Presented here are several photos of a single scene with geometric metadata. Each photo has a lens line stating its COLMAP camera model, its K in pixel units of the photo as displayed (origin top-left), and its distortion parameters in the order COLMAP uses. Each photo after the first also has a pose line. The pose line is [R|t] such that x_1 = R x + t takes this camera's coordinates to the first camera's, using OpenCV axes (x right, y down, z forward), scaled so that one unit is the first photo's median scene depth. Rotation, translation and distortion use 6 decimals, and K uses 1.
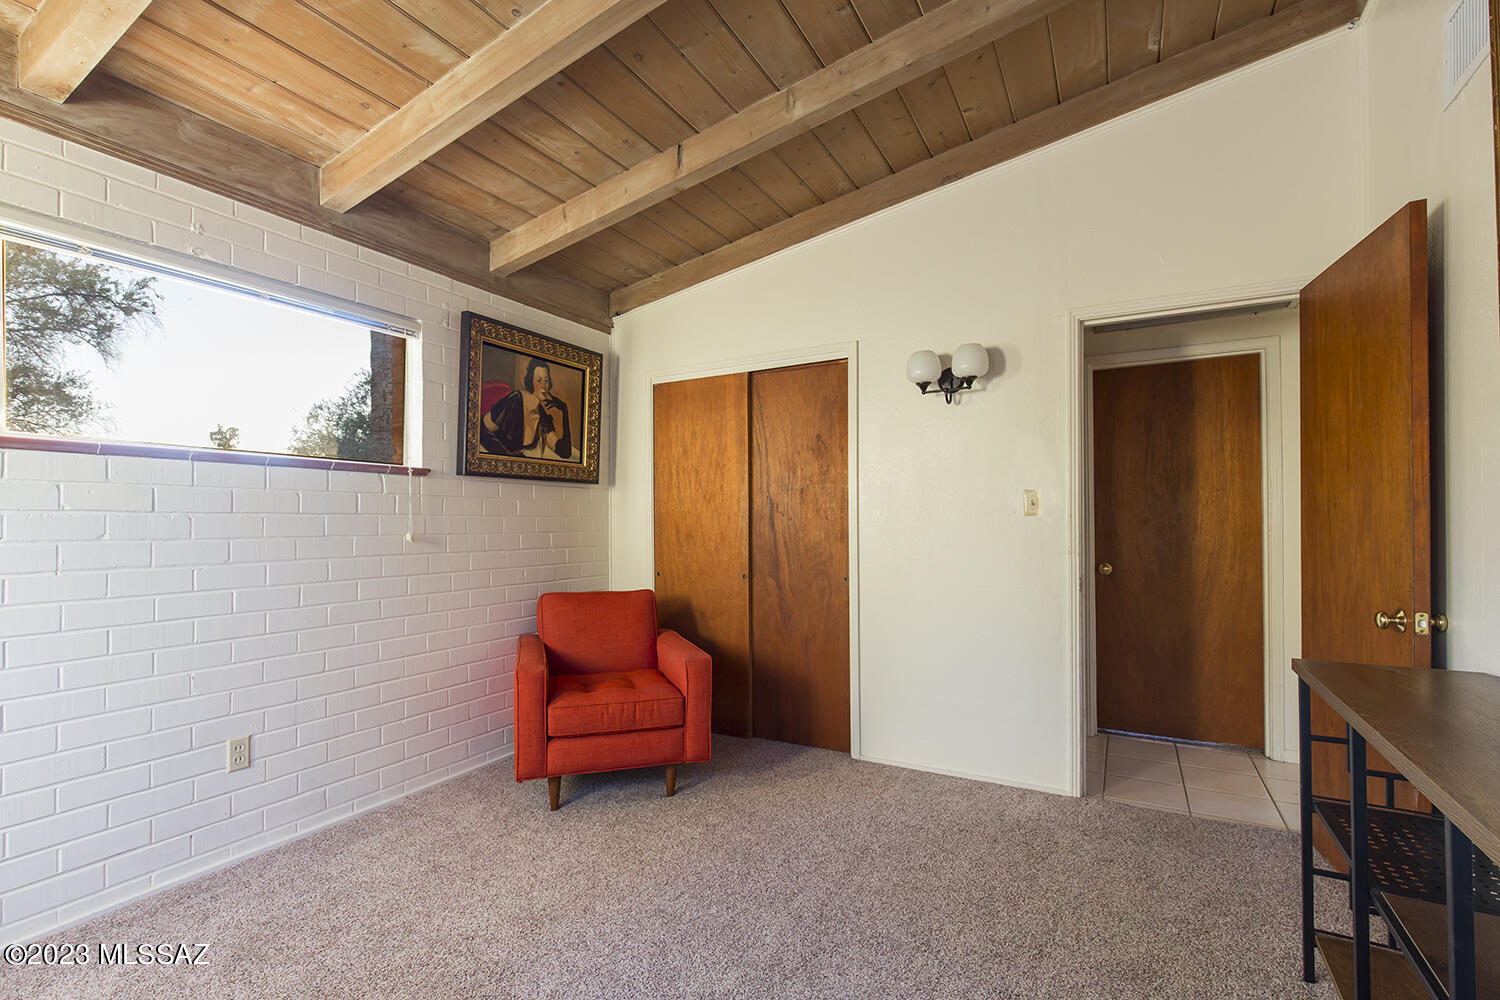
lens RADIAL K [[699.1, 0, 744.3], [0, 699.1, 512.7], [0, 0, 1]] dist [0.001513, -0.000006]
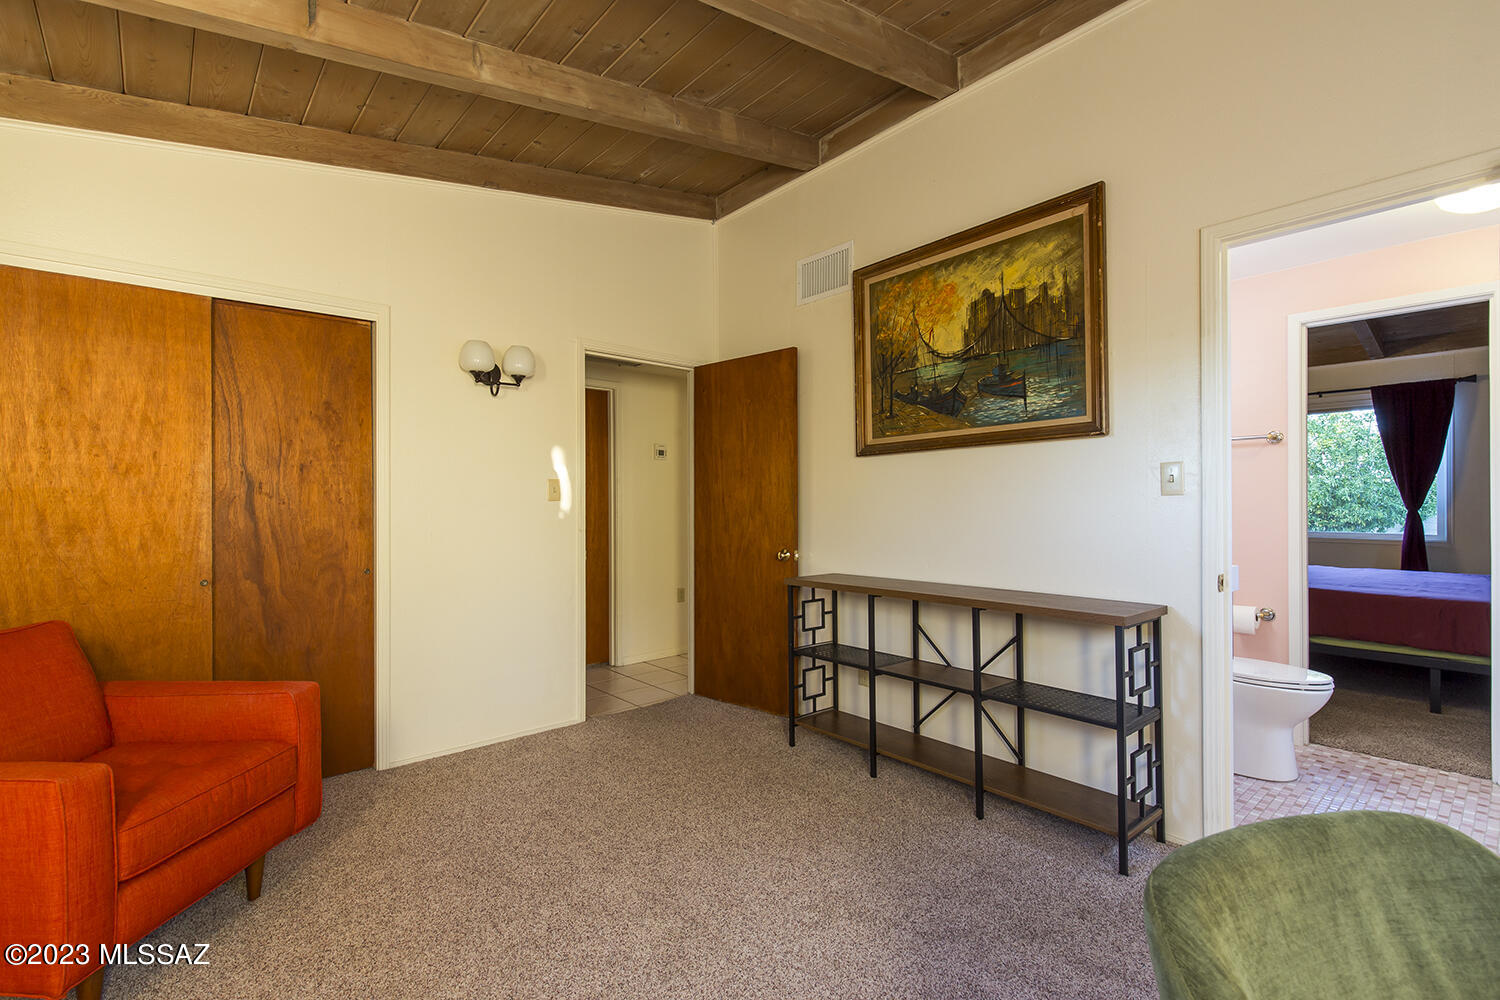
lens RADIAL K [[647.8, 0, 779.4], [0, 647.8, 498.0], [0, 0, 1]] dist [-0.000393, -0.000033]
pose [[0.314483, 0.012957, 0.949175, -0.454031], [-0.009413, 0.999900, -0.010530, 0.006376], [-0.949217, -0.005623, 0.314573, 0.245127]]
